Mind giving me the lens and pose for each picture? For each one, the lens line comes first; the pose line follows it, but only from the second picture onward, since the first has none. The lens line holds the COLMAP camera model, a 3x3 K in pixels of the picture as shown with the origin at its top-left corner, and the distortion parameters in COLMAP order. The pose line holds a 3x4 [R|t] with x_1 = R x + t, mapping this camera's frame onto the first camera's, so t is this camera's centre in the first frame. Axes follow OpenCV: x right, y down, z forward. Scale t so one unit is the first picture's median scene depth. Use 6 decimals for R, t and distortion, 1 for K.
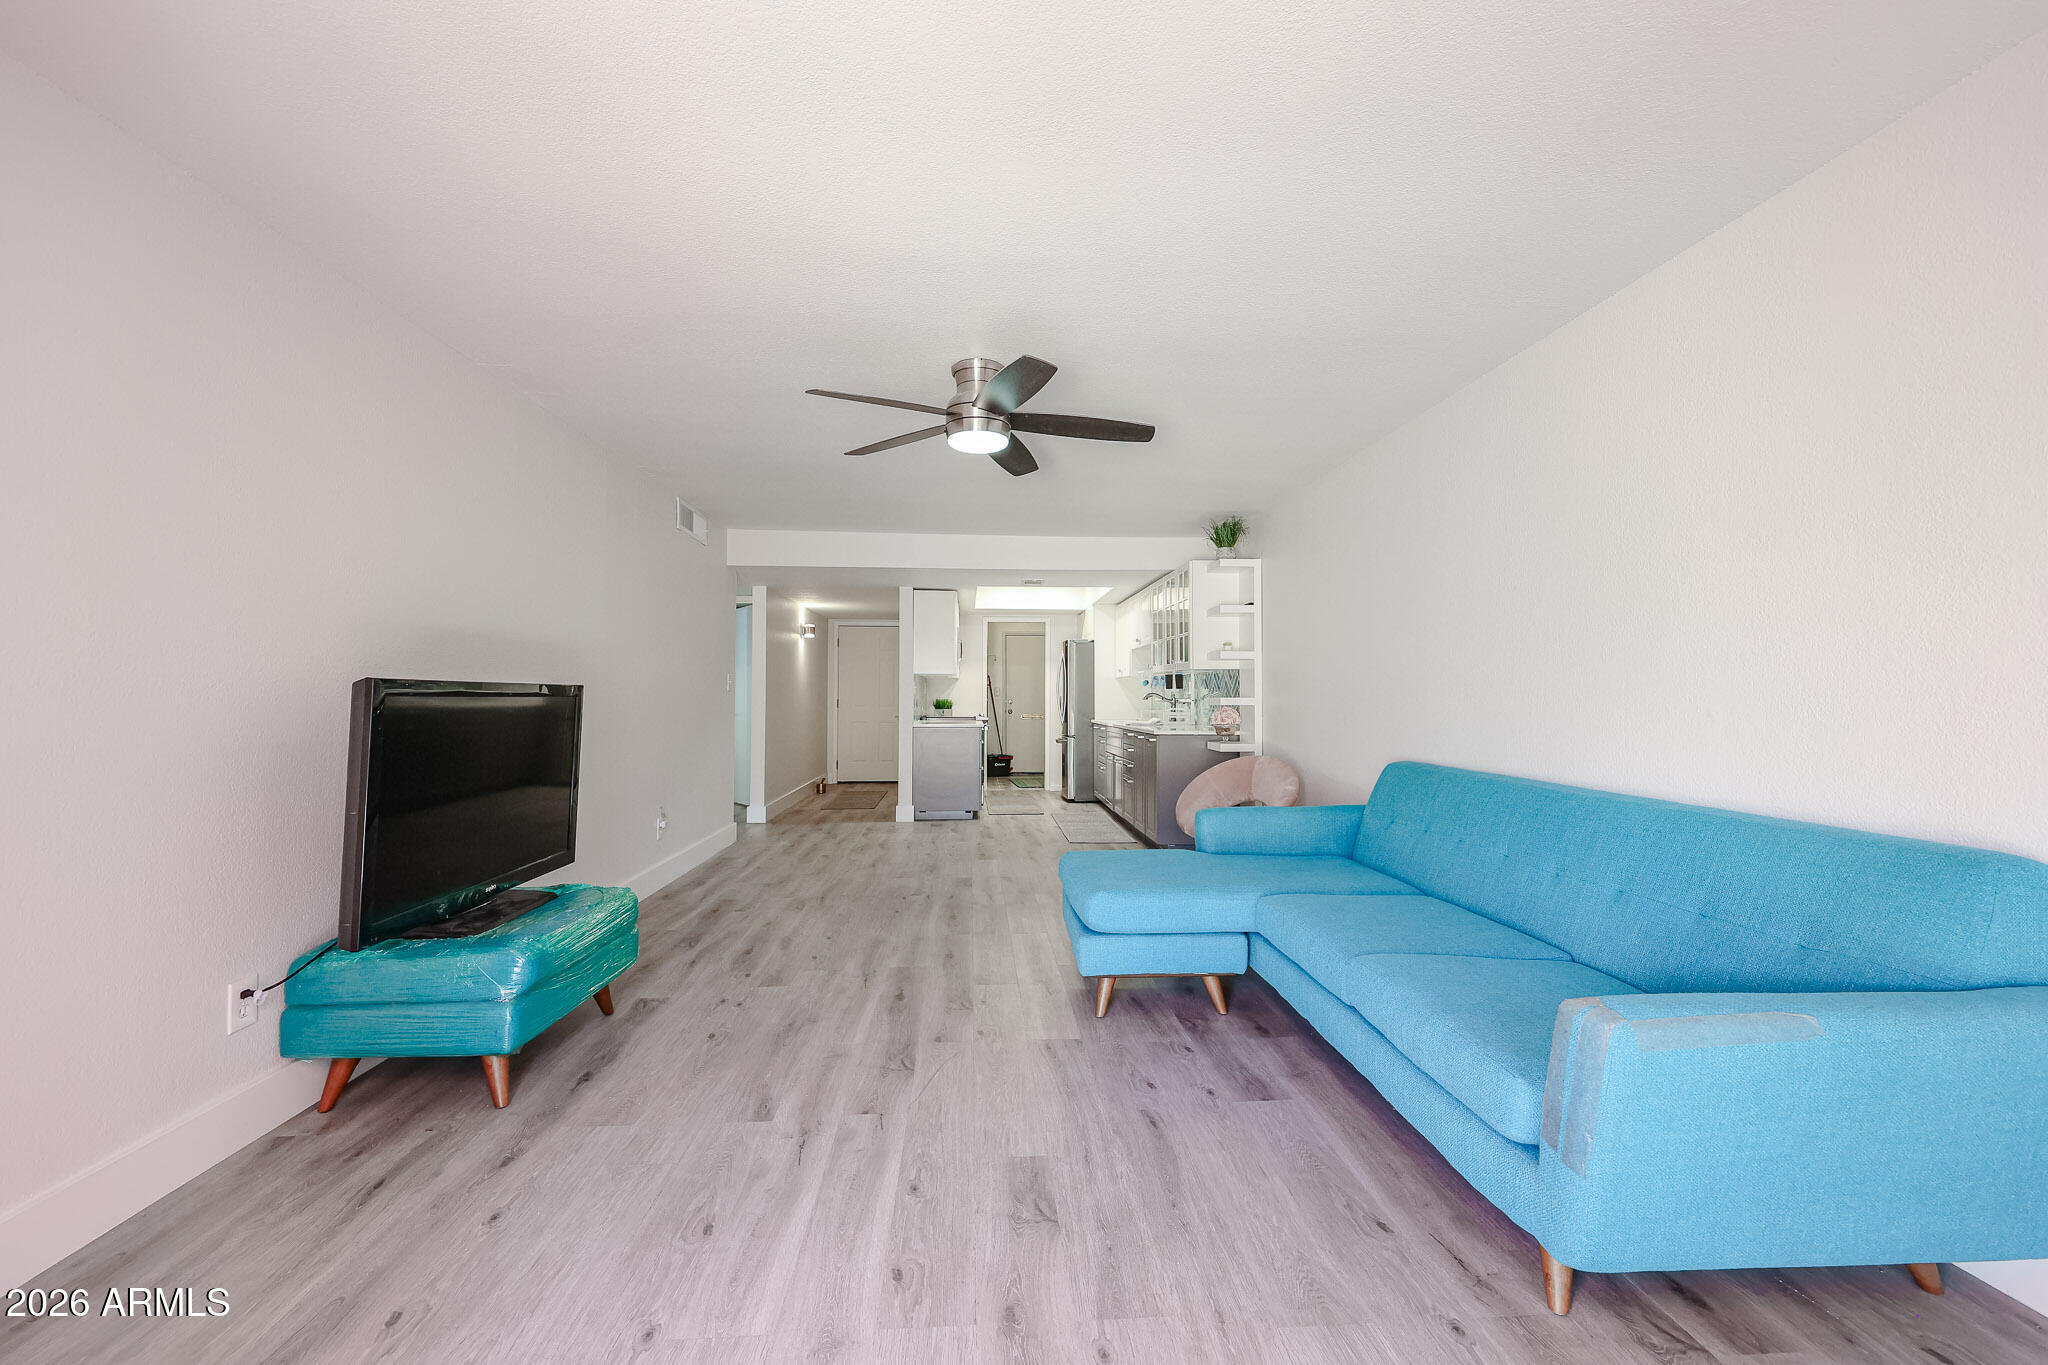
lens RADIAL K [[828.7, 0, 1015.0], [0, 828.7, 682.4], [0, 0, 1]] dist [0.003373, -0.000113]
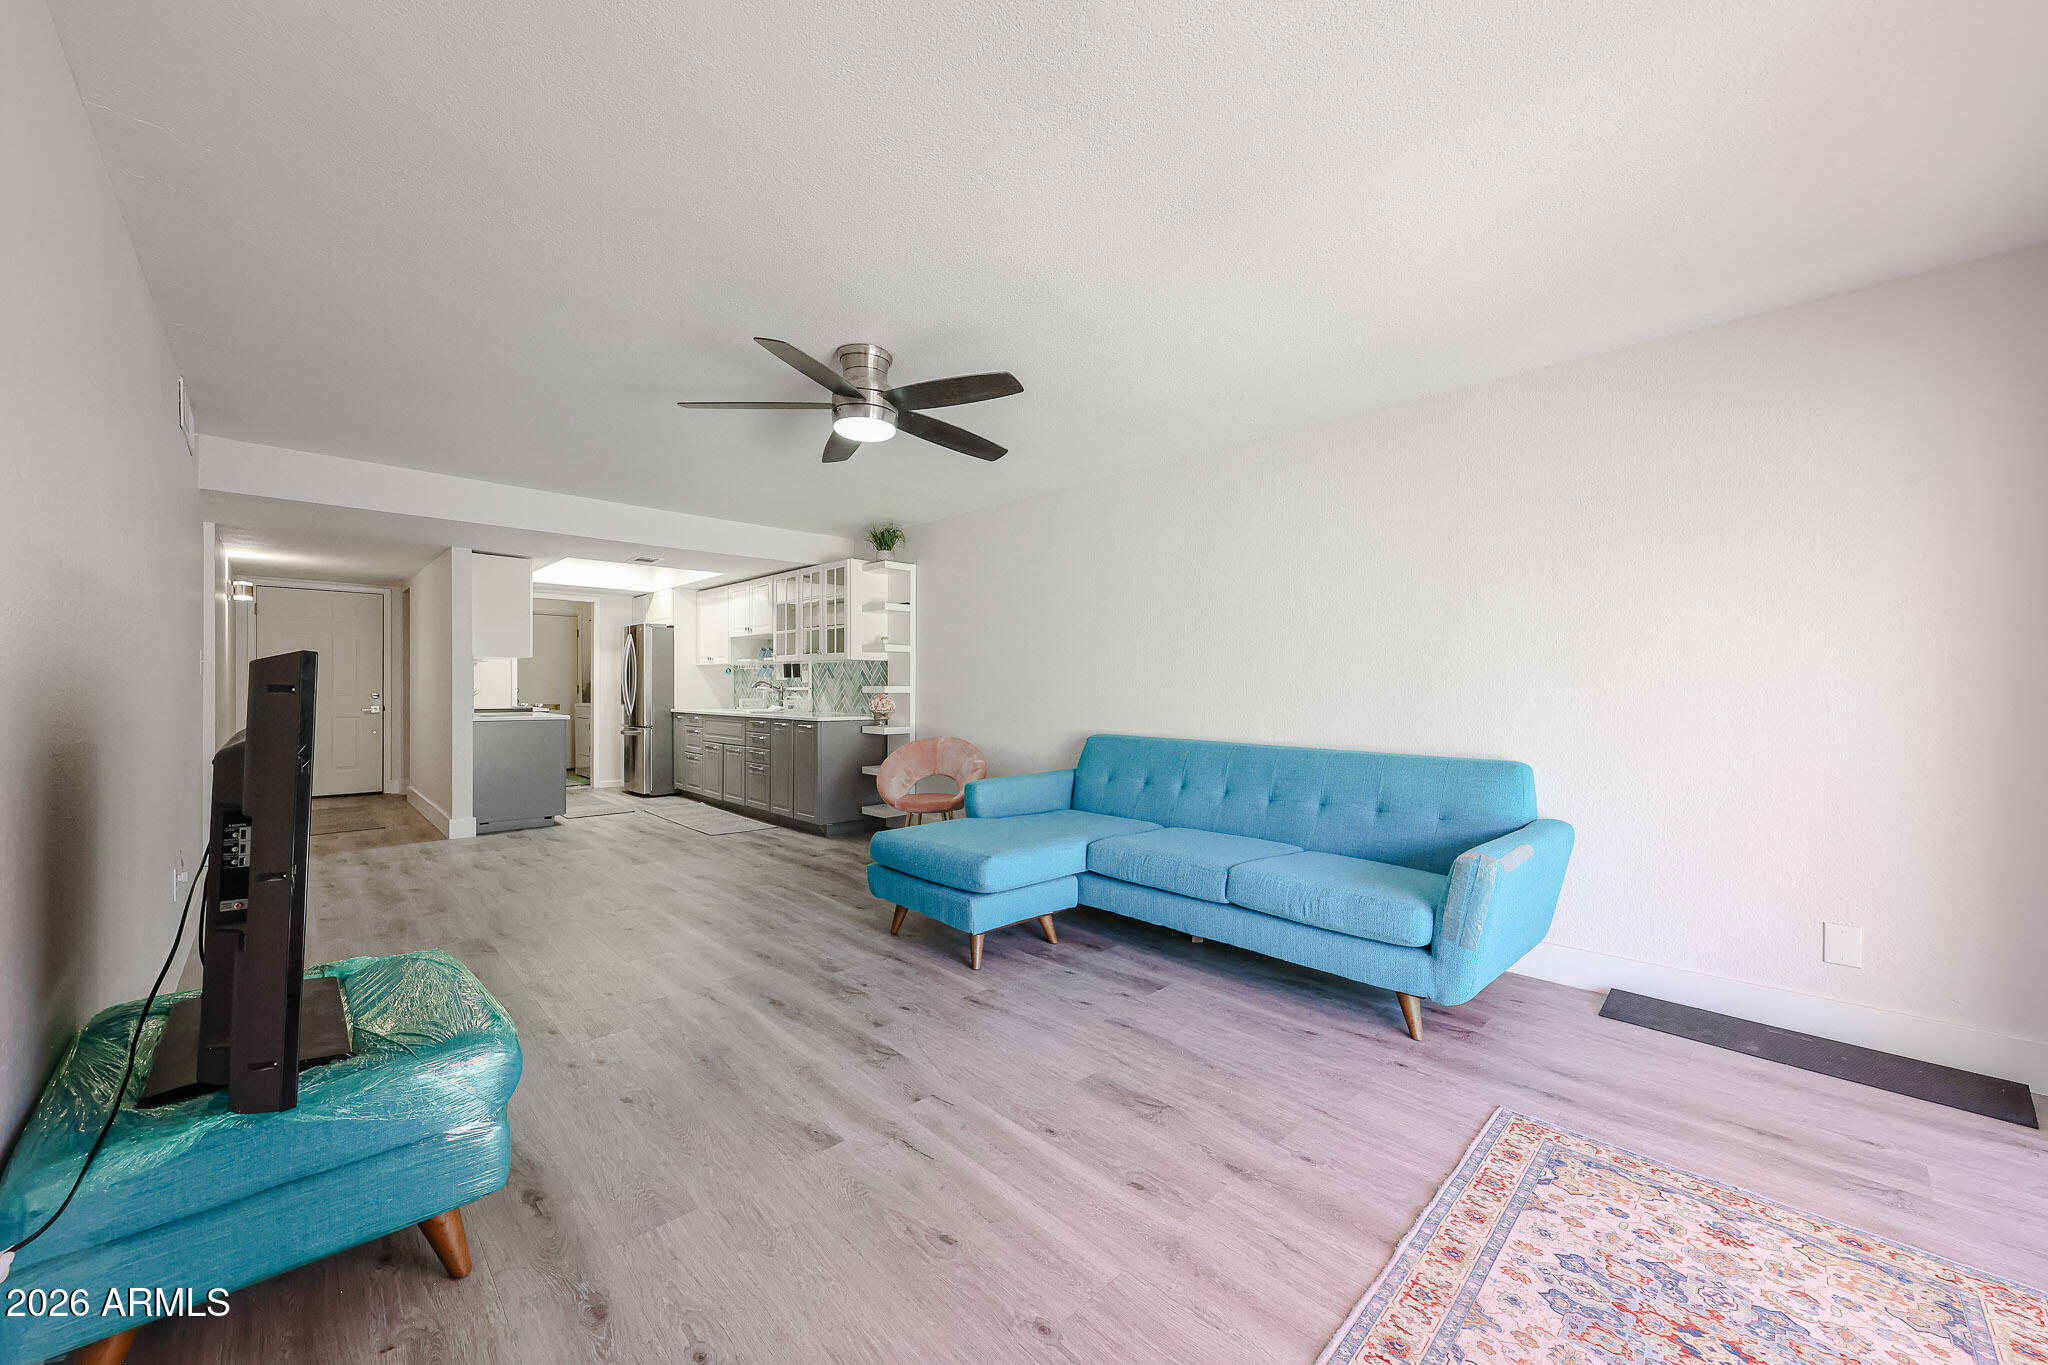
lens RADIAL K [[780.1, 0, 1023.2], [0, 780.1, 684.8], [0, 0, 1]] dist [0.007165, -0.000596]
pose [[0.757140, 0.003887, 0.653241, -0.508028], [-0.013904, 0.999852, 0.010167, 0.006216], [-0.653105, -0.016781, 0.757082, 0.154462]]
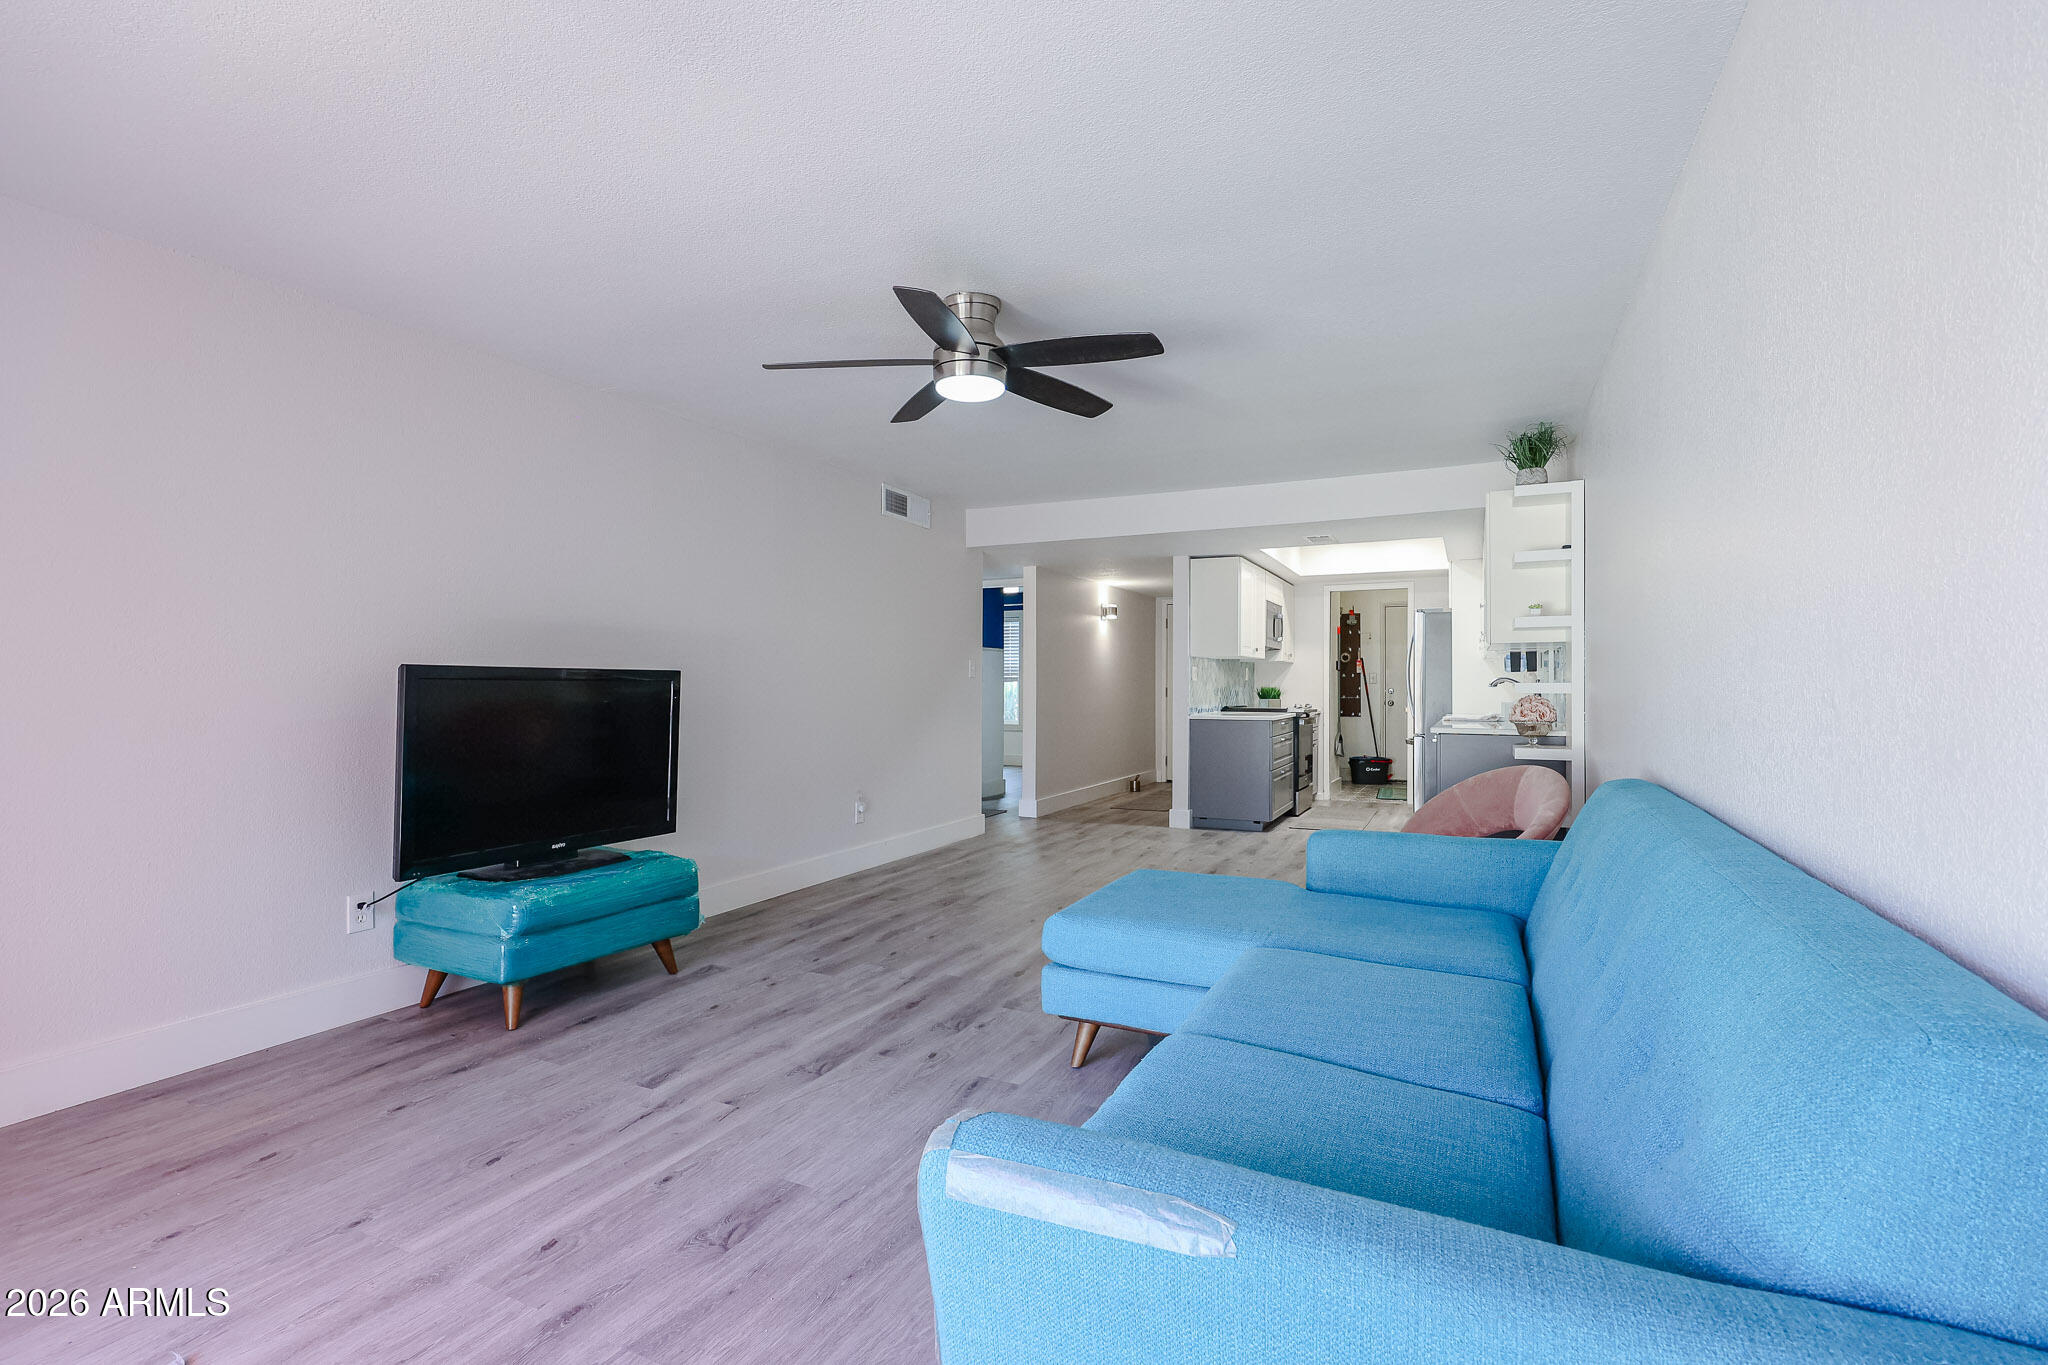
lens RADIAL K [[937.9, 0, 1013.5], [0, 937.9, 686.1], [0, 0, 1]] dist [0.003696, 0.001034]
pose [[0.865776, -0.001027, -0.500430, 0.483536], [0.009279, 0.999859, 0.014001, 0.010697], [0.500345, -0.016766, 0.865664, 0.157554]]
